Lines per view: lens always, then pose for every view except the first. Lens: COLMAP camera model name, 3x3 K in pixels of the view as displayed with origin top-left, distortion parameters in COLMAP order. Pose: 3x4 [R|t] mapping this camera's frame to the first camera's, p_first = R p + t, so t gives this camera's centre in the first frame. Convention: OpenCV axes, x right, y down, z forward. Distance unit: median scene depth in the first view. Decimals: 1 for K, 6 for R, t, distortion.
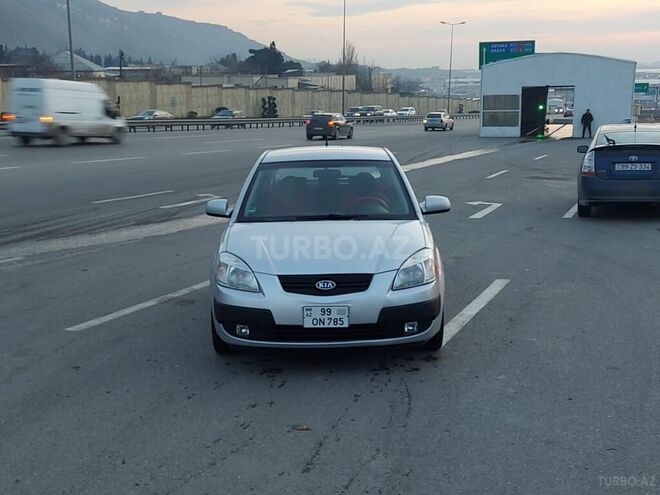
lens RADIAL K [[967.0, 0, 330.0], [0, 967.0, 247.5], [0, 0, 1]] dist [0.257978, -0.754860]
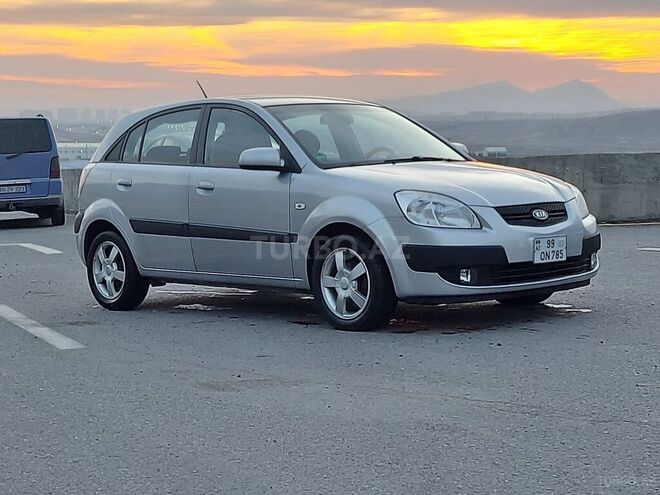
lens RADIAL K [[1413.8, 0, 330.0], [0, 1413.8, 247.5], [0, 0, 1]] dist [0.091673, 0.265608]
pose [[0.733059, -0.052347, 0.678148, -0.968025], [0.119690, 0.991403, -0.052855, 0.108323], [-0.669551, 0.119913, 0.733022, 0.190909]]
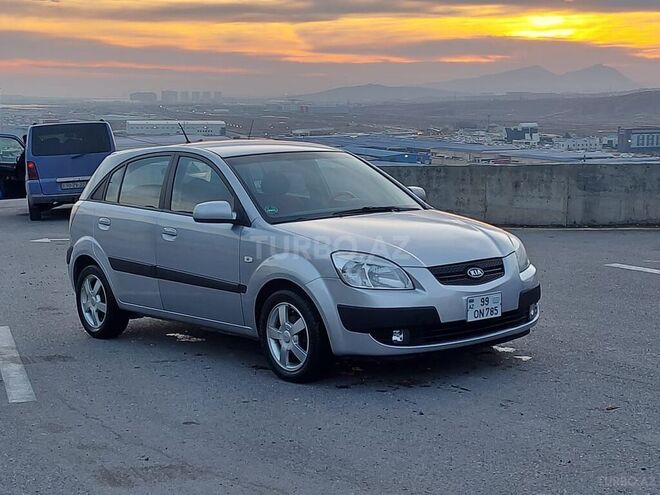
lens RADIAL K [[1168.5, 0, 330.0], [0, 1168.5, 247.5], [0, 0, 1]] dist [0.212877, -0.381223]
pose [[0.768372, -0.073972, 0.635714, -0.765559], [0.113366, 0.993322, -0.021440, 0.022714], [-0.629883, 0.088542, 0.771627, 0.236550]]
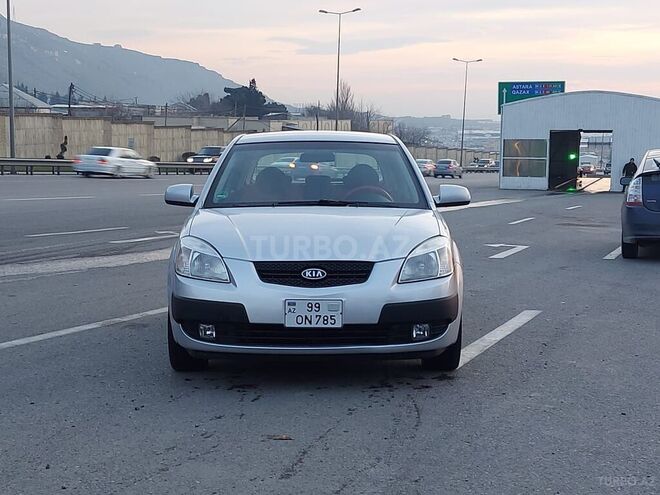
lens RADIAL K [[1168.5, 0, 330.0], [0, 1168.5, 247.5], [0, 0, 1]] dist [0.212877, -0.381223]
pose [[0.999779, 0.018299, 0.010385, -0.001531], [-0.017468, 0.997020, -0.075134, 0.085289], [-0.011729, 0.074936, 0.997119, 0.044572]]
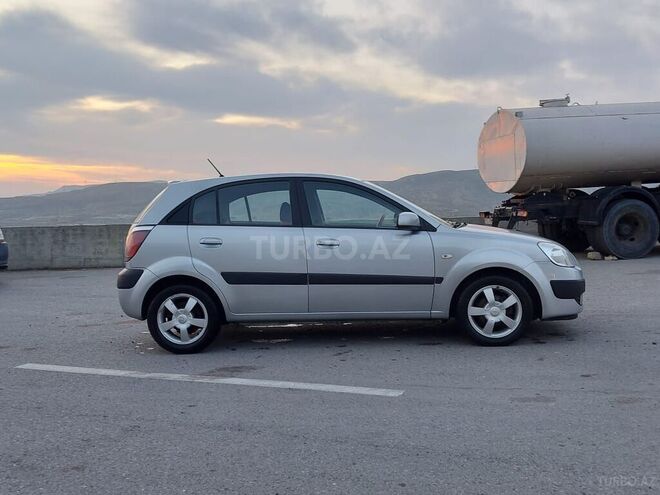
lens RADIAL K [[661.2, 0, 330.0], [0, 661.2, 247.5], [0, 0, 1]] dist [0.154736, -0.281279]
pose [[0.008063, -0.034223, 0.999382, -0.918188], [0.165386, 0.985696, 0.032420, -0.057303], [-0.986196, 0.165022, 0.013608, 1.256461]]
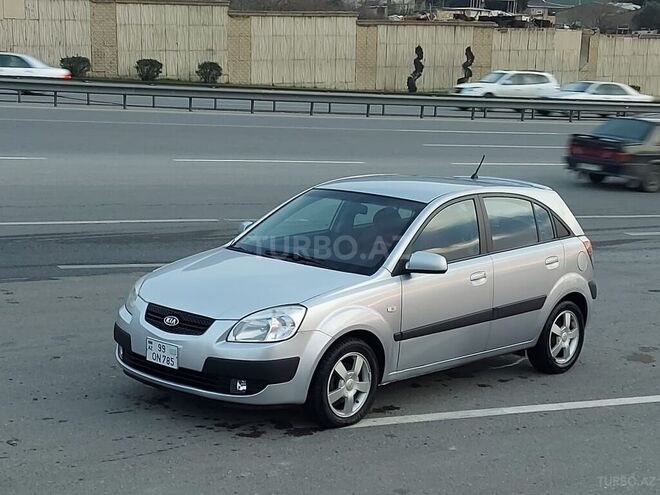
lens RADIAL K [[1174.0, 0, 330.0], [0, 1174.0, 247.5], [0, 0, 1]] dist [0.187059, -0.111993]
pose [[0.738465, 0.146871, -0.658102, 0.829578], [-0.157175, 0.986598, 0.043815, -0.103690], [0.655717, 0.071082, 0.751653, 0.218080]]
